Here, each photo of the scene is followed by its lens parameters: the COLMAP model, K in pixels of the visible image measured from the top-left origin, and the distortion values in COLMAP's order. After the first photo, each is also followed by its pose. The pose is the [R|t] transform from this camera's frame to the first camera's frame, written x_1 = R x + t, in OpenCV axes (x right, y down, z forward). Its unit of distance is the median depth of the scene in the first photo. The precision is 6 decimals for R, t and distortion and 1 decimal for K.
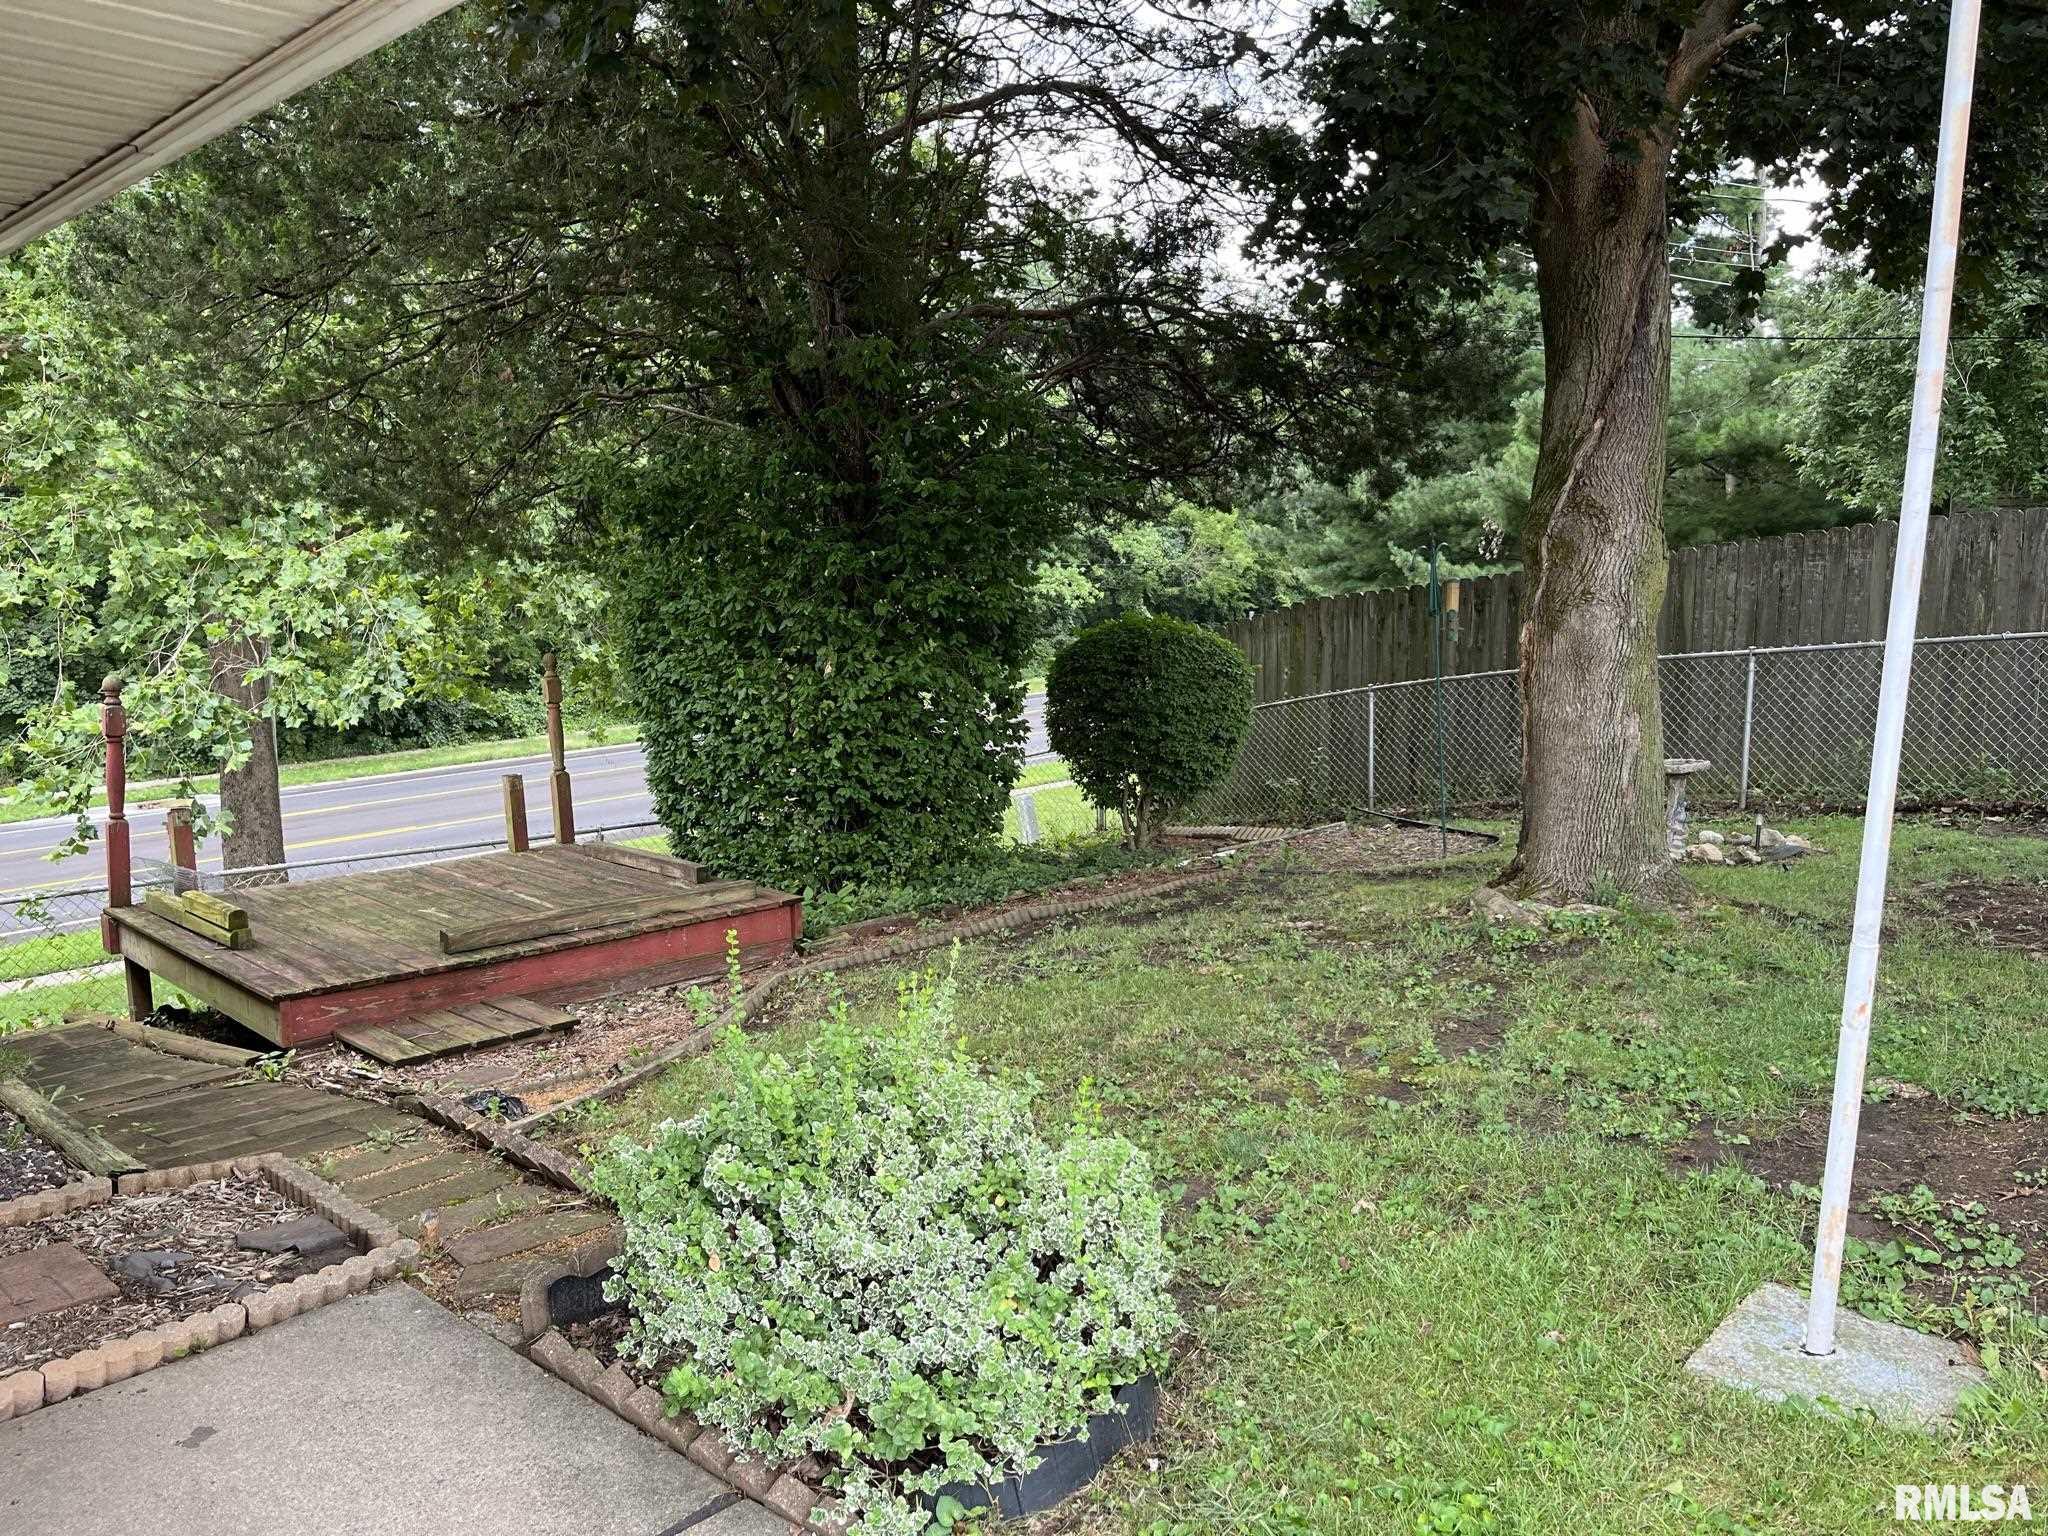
lens RADIAL K [[1547.5, 0, 1038.8], [0, 1547.5, 775.0], [0, 0, 1]] dist [0.077532, -0.108610]
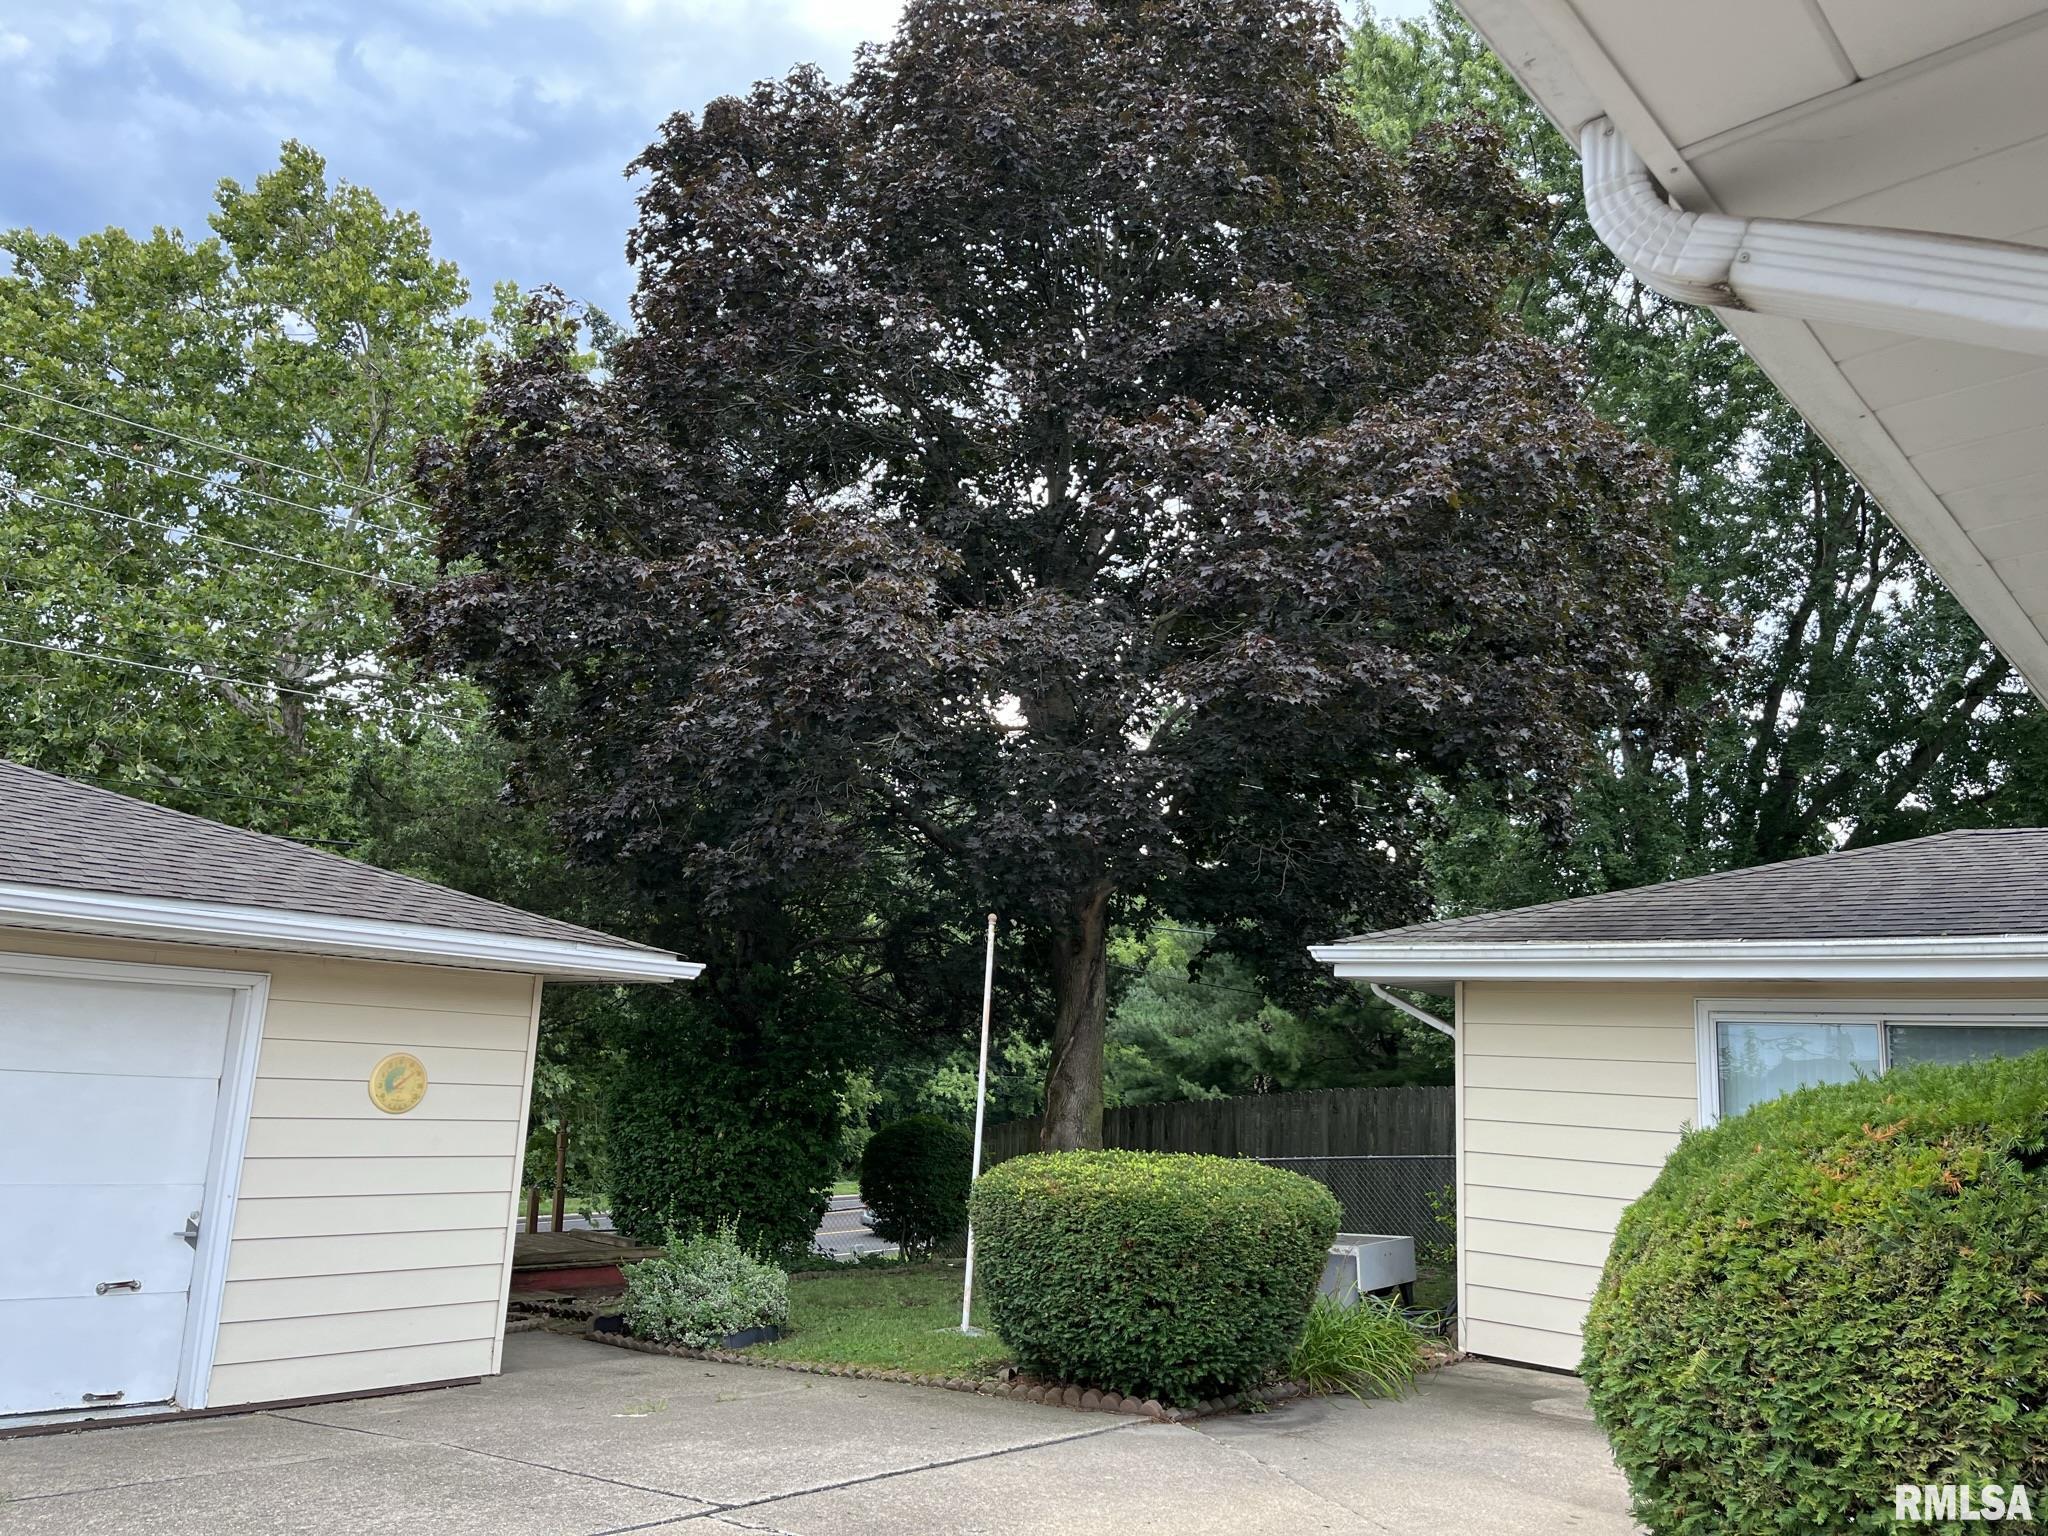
lens RADIAL K [[1547.5, 0, 1038.8], [0, 1547.5, 775.0], [0, 0, 1]] dist [0.077532, -0.108610]
pose [[0.997241, 0.066737, 0.032497, 0.142630], [-0.053106, 0.947340, -0.315794, 0.084129], [-0.051861, 0.313197, 0.948271, -0.848628]]
